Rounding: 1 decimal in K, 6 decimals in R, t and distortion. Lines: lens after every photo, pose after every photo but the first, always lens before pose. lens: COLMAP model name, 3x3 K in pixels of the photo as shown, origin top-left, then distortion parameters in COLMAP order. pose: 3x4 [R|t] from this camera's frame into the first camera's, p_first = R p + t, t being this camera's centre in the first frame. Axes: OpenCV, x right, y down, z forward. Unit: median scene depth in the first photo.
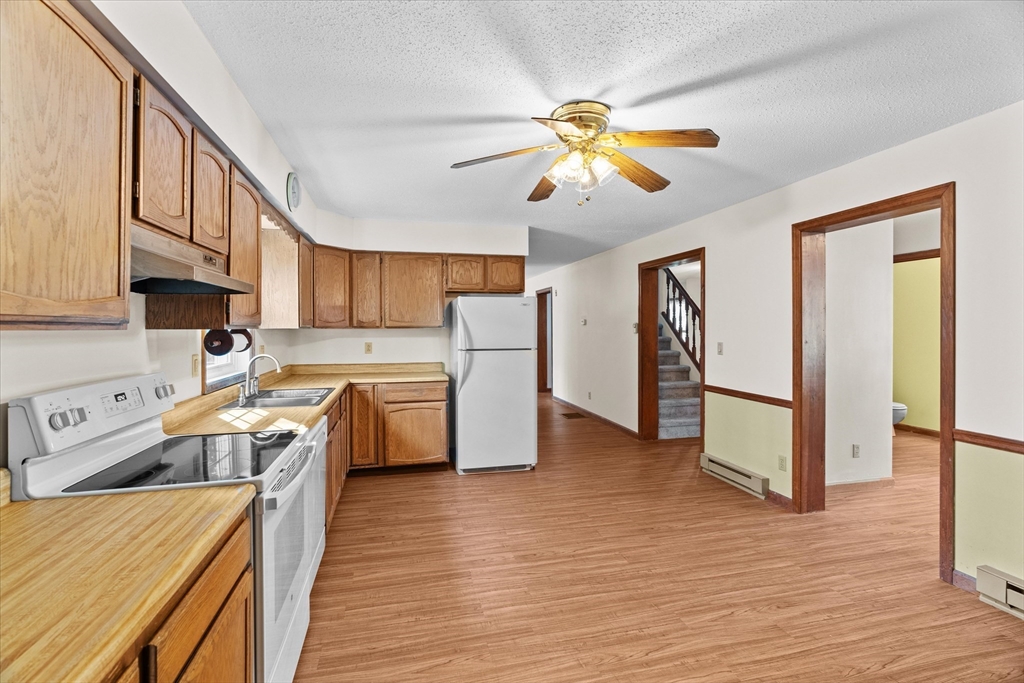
lens RADIAL K [[466.8, 0, 505.2], [0, 466.8, 326.4], [0, 0, 1]] dist [-0.011542, 0.003584]
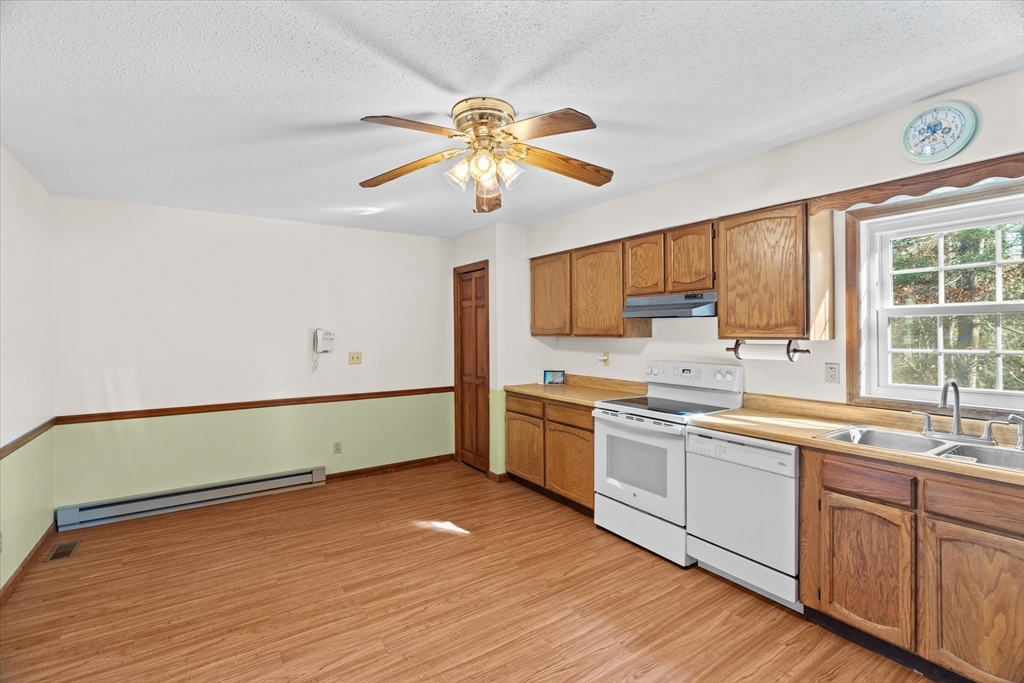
lens RADIAL K [[466.8, 0, 515.1], [0, 466.8, 332.5], [0, 0, 1]] dist [-0.011542, 0.003584]
pose [[-0.932476, 0.011498, -0.361049, 0.319402], [0.010896, 0.999934, 0.003703, -0.017521], [0.361067, -0.000481, -0.932540, 1.371188]]
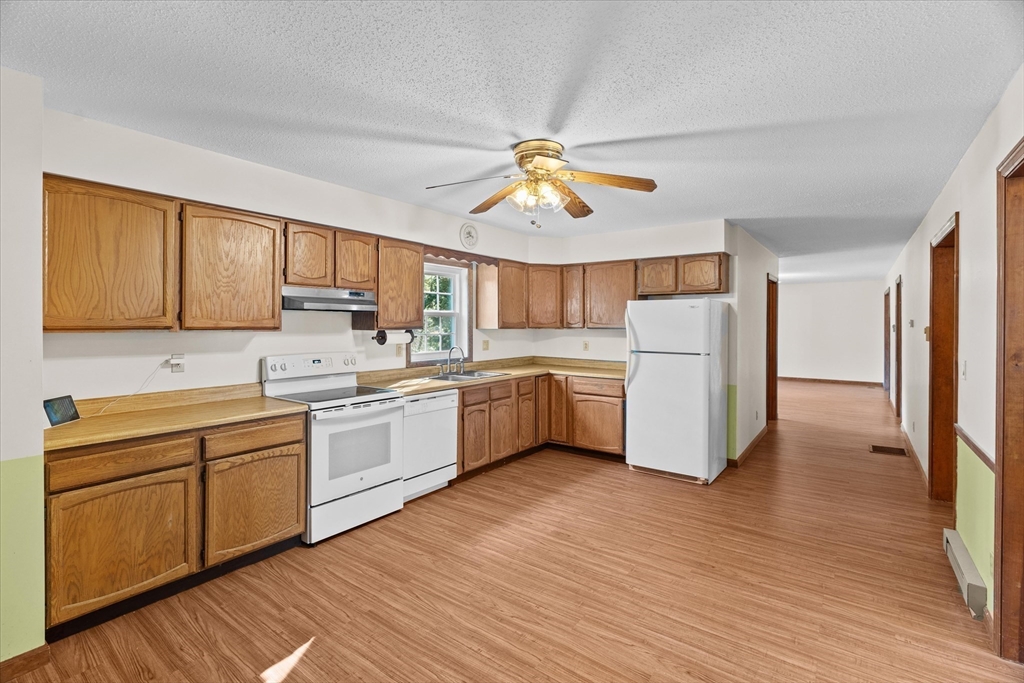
lens RADIAL K [[466.8, 0, 502.4], [0, 466.8, 323.2], [0, 0, 1]] dist [-0.011542, 0.003584]
pose [[0.639569, 0.007624, -0.768696, 0.722459], [-0.006179, 0.999969, 0.004778, -0.021901], [0.768709, 0.001694, 0.639596, 0.142583]]
